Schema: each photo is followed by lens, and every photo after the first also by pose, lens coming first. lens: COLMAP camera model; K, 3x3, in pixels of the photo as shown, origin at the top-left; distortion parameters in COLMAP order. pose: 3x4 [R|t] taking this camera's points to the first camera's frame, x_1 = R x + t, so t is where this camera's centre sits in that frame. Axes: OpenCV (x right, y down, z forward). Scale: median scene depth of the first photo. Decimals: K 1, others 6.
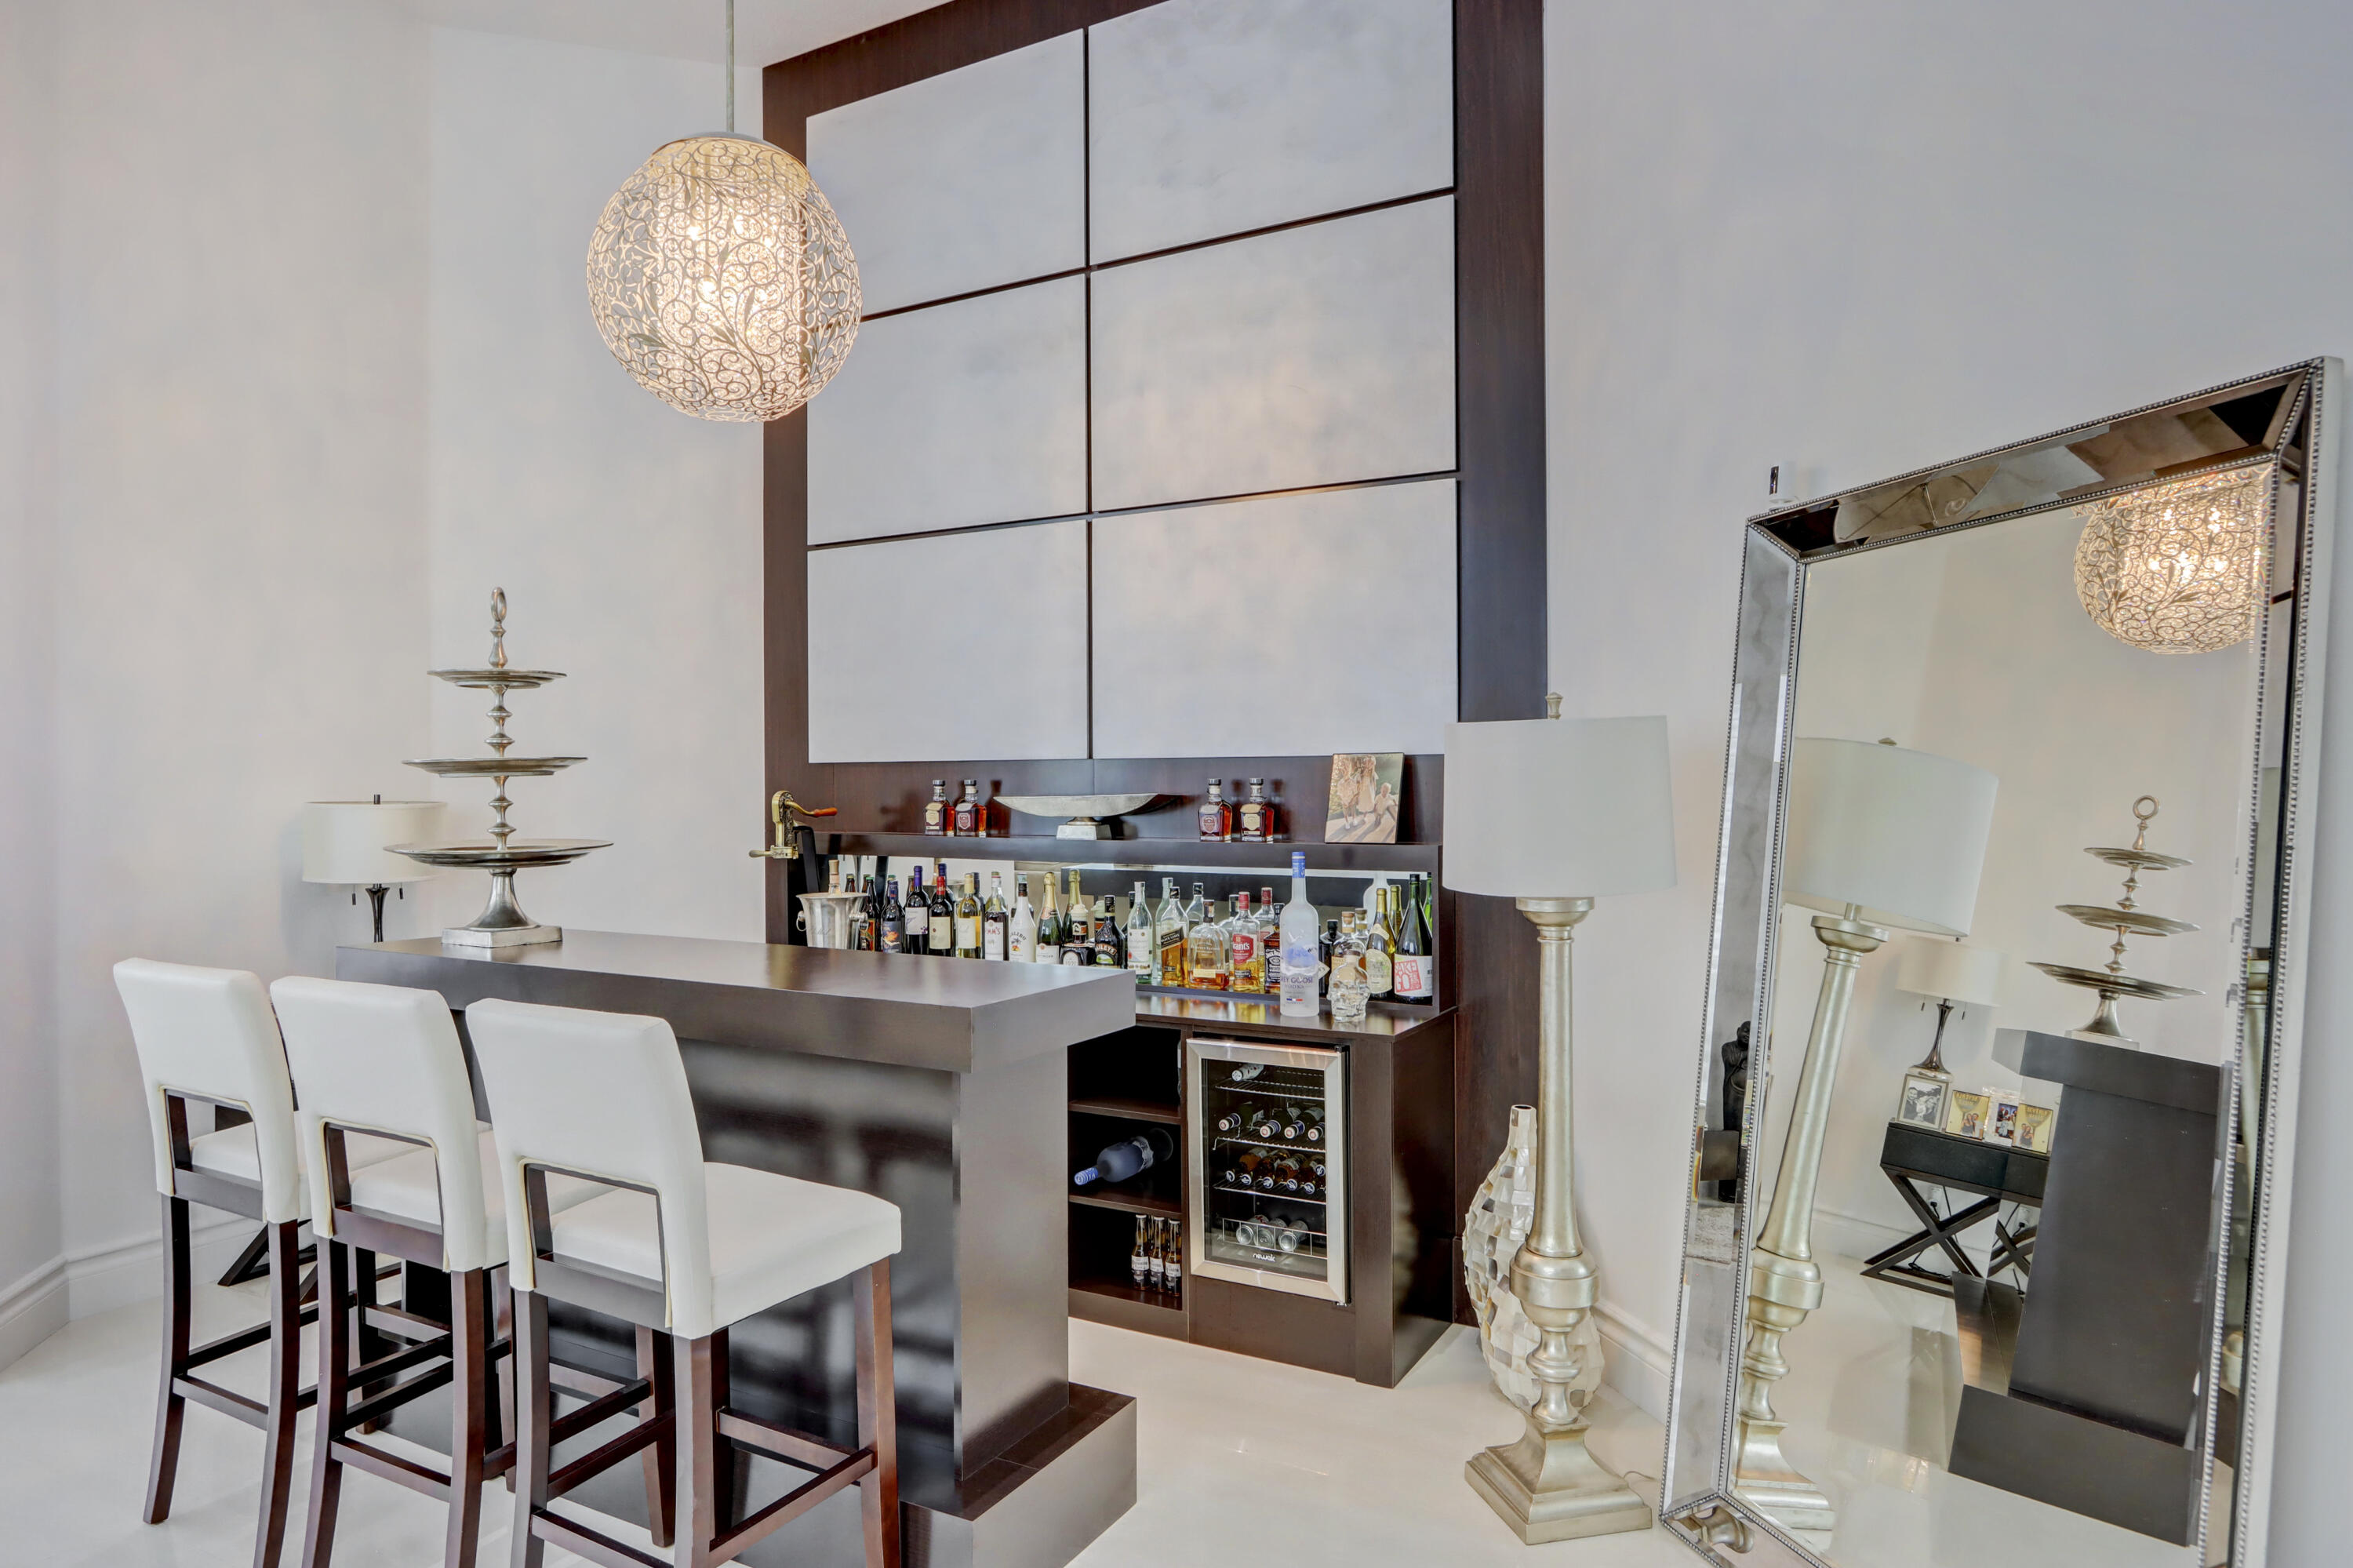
lens RADIAL K [[1401.1, 0, 1176.5], [0, 1401.1, 784.0], [0, 0, 1]] dist [0.038620, 0.000160]
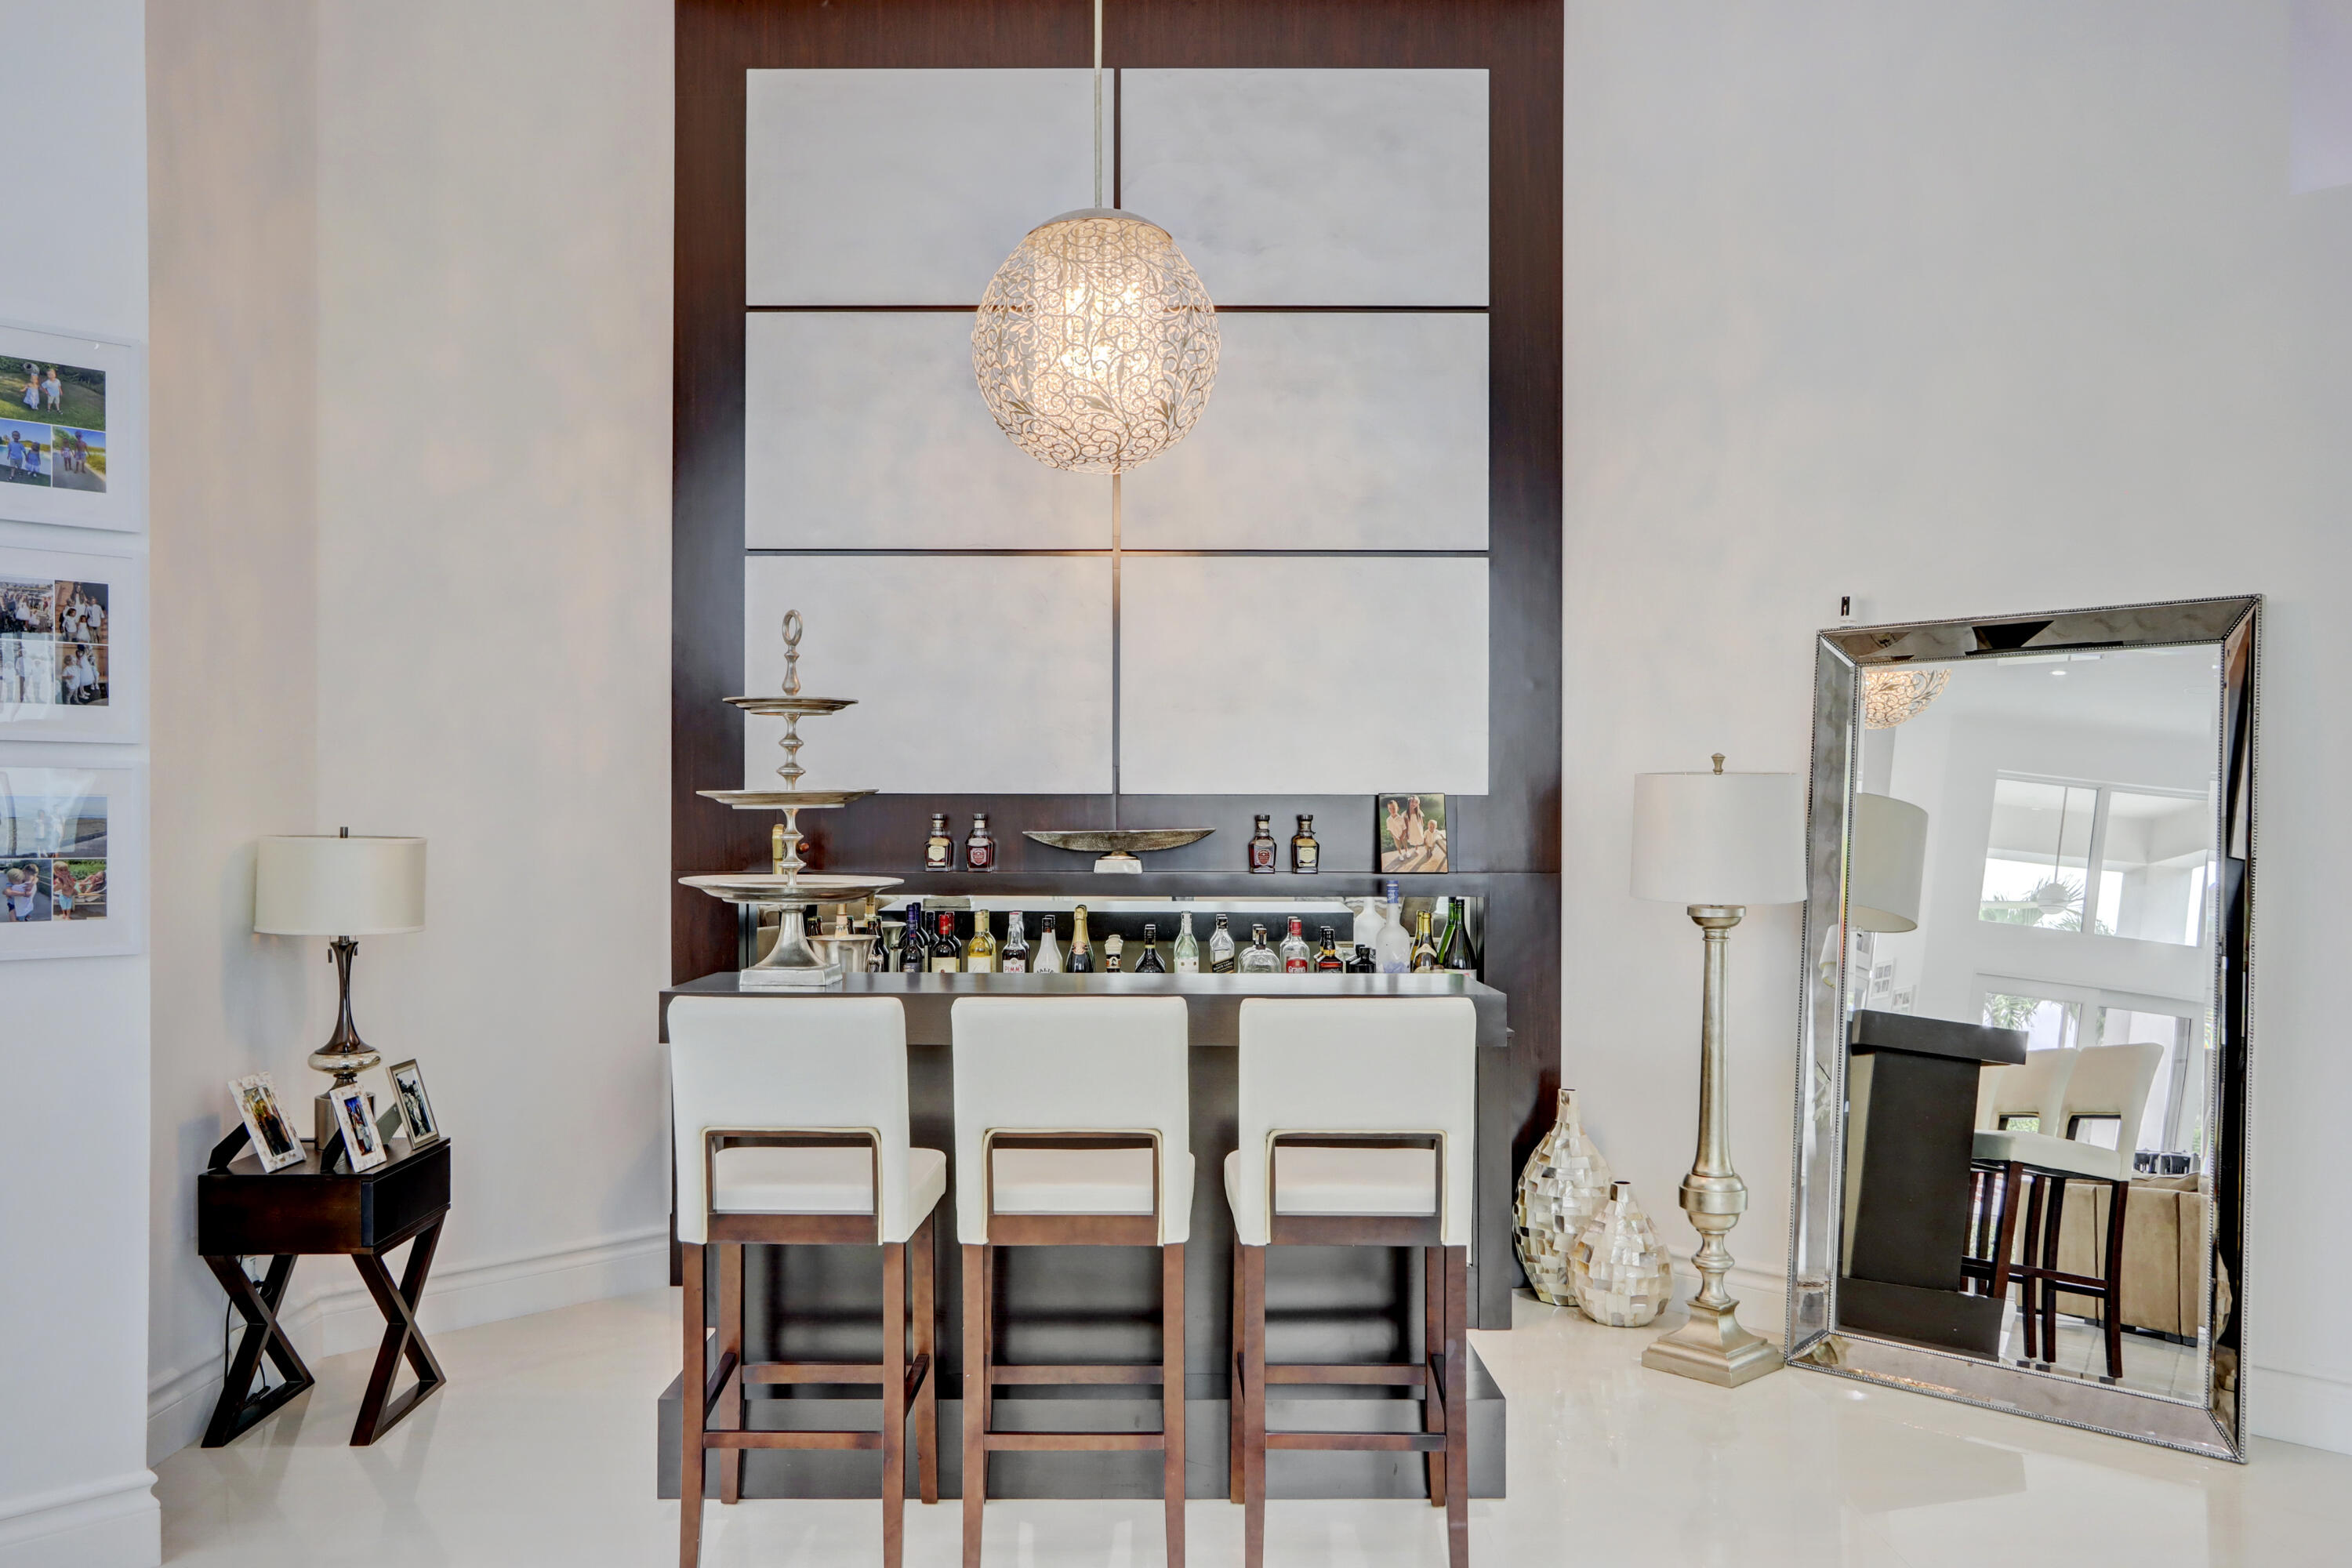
lens RADIAL K [[1901.2, 0, 1179.4], [0, 1901.2, 810.8], [0, 0, 1]] dist [0.050683, -0.000186]
pose [[0.864832, 0.008201, 0.501994, -0.871510], [-0.005287, 0.999960, -0.007228, 0.004687], [-0.502034, 0.003597, 0.864841, -0.247709]]
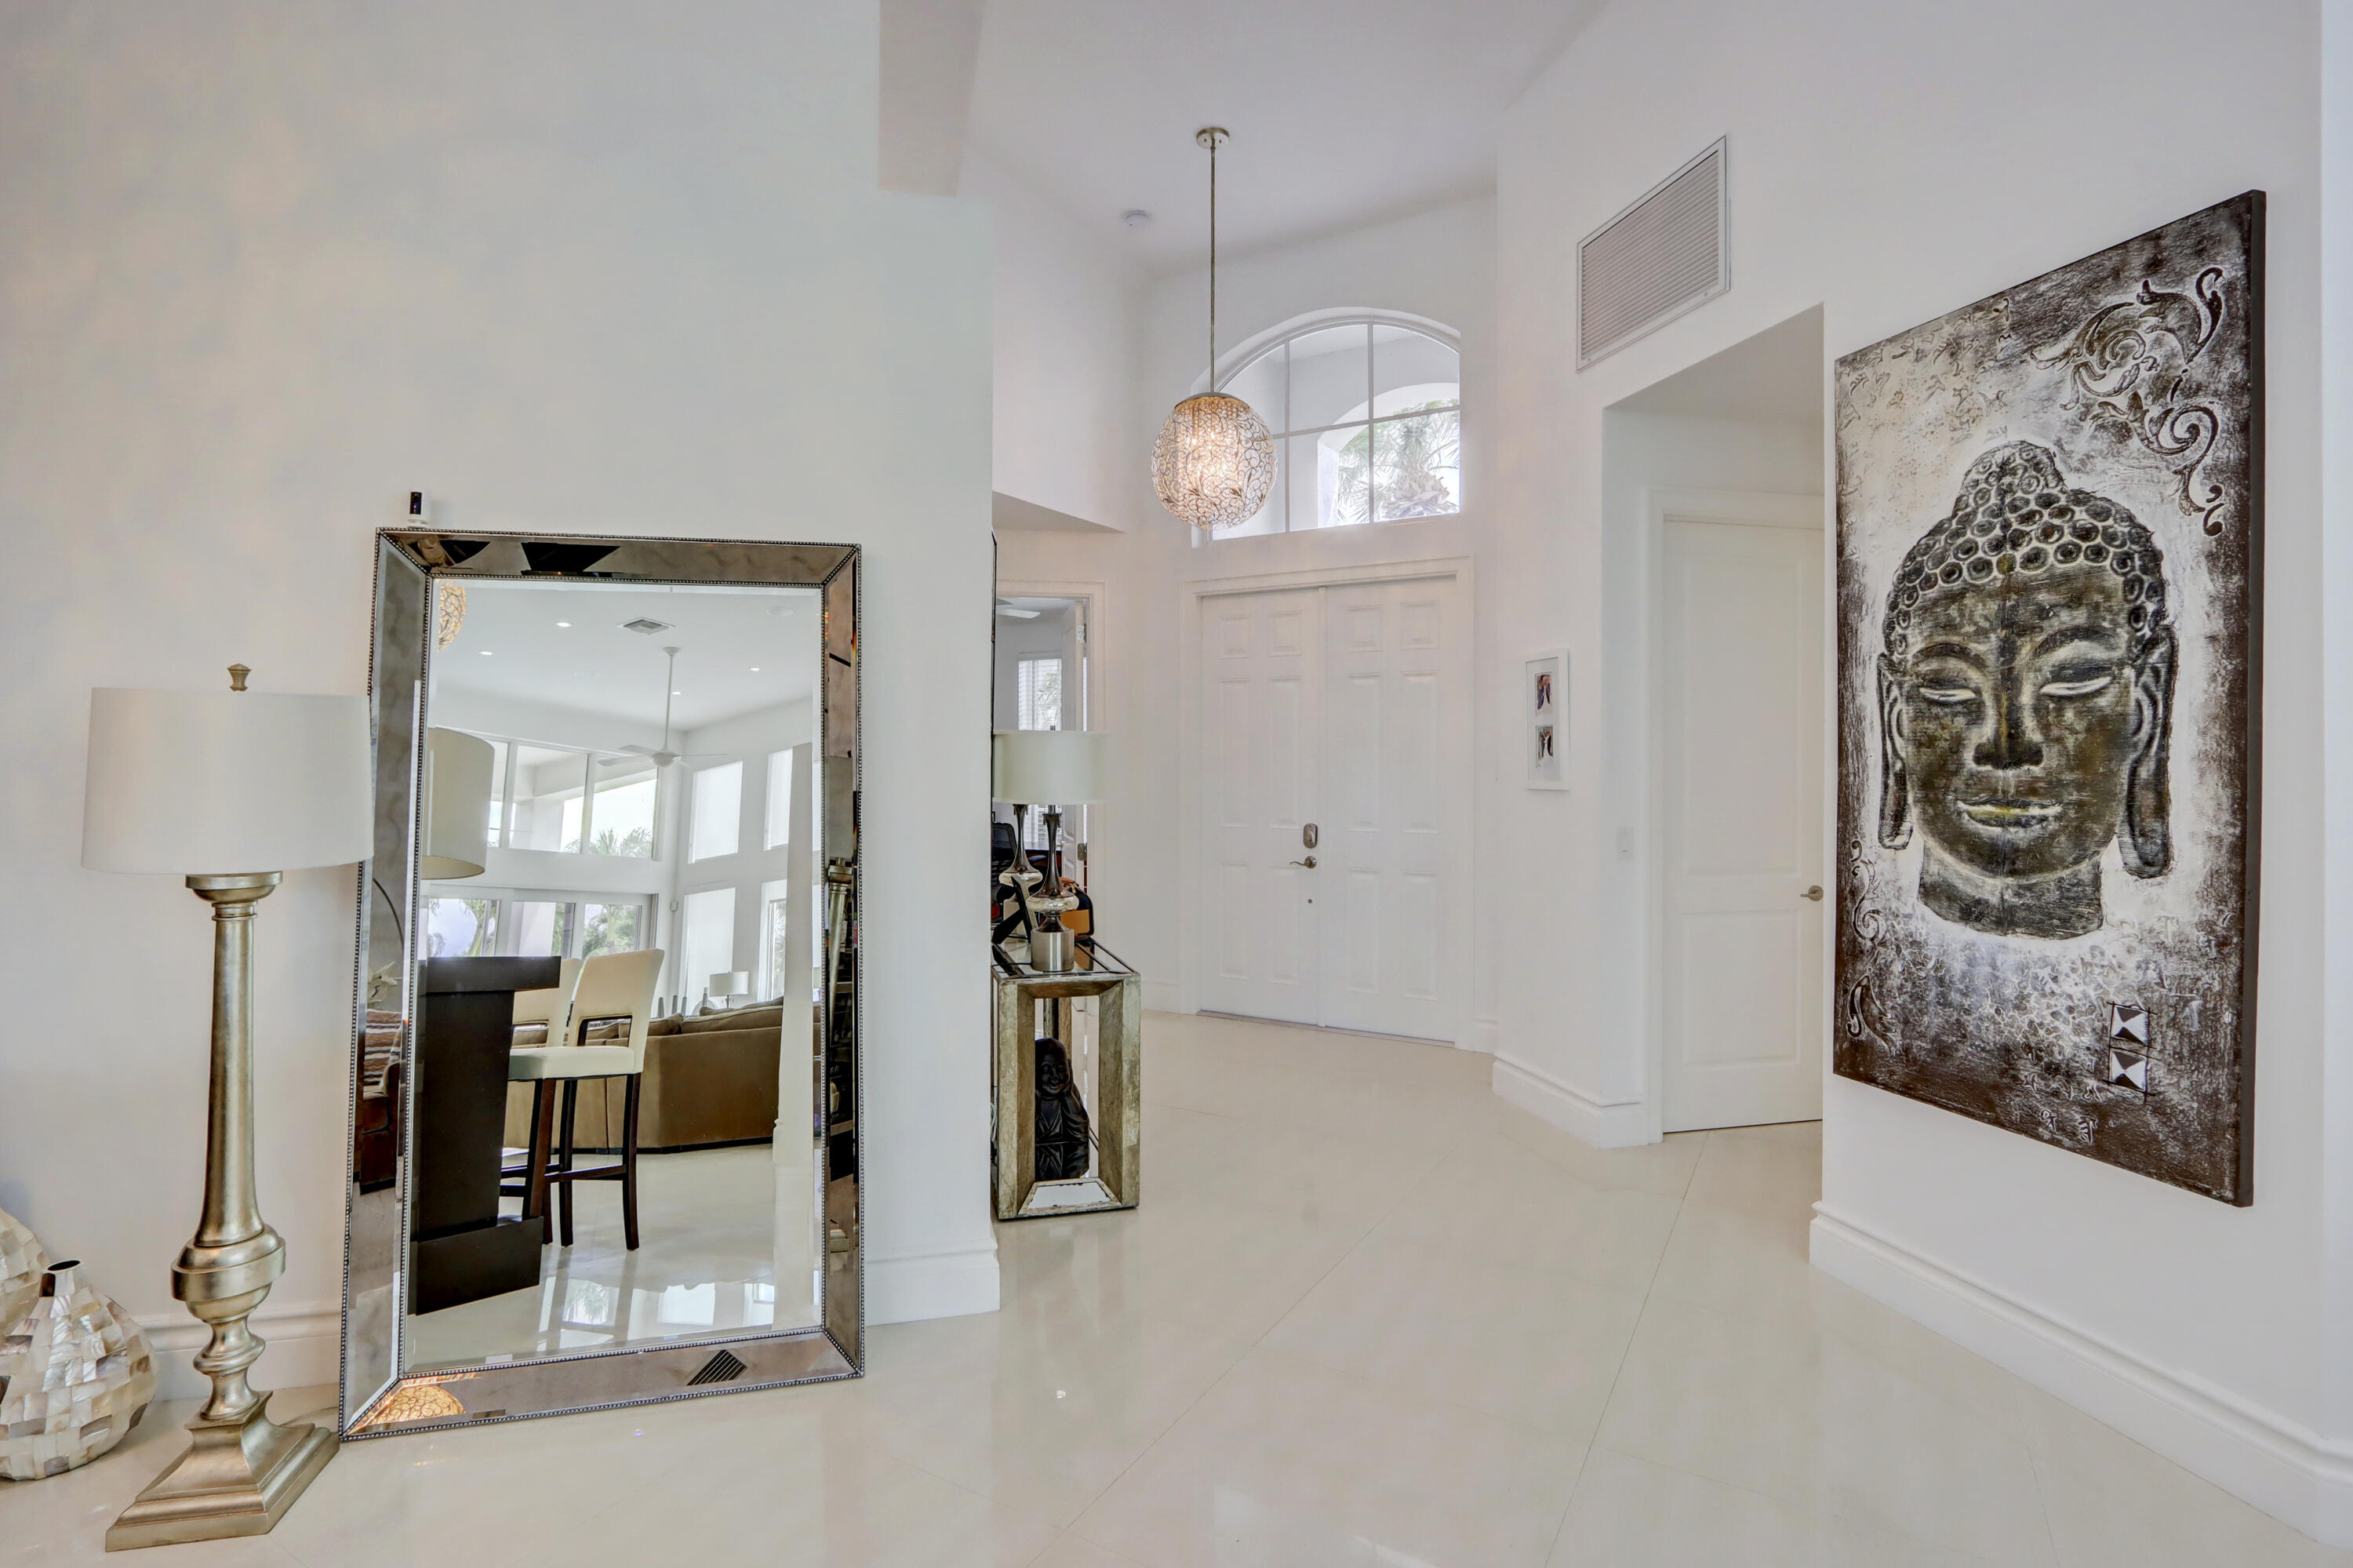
lens RADIAL K [[1147.5, 0, 1174.4], [0, 1147.5, 762.1], [0, 0, 1]] dist [-0.013304, 0.000809]
pose [[0.034870, 0.008707, 0.999354, -0.401838], [0.002660, 0.999958, -0.008805, 0.009968], [-0.999388, 0.002965, 0.034845, 0.261113]]
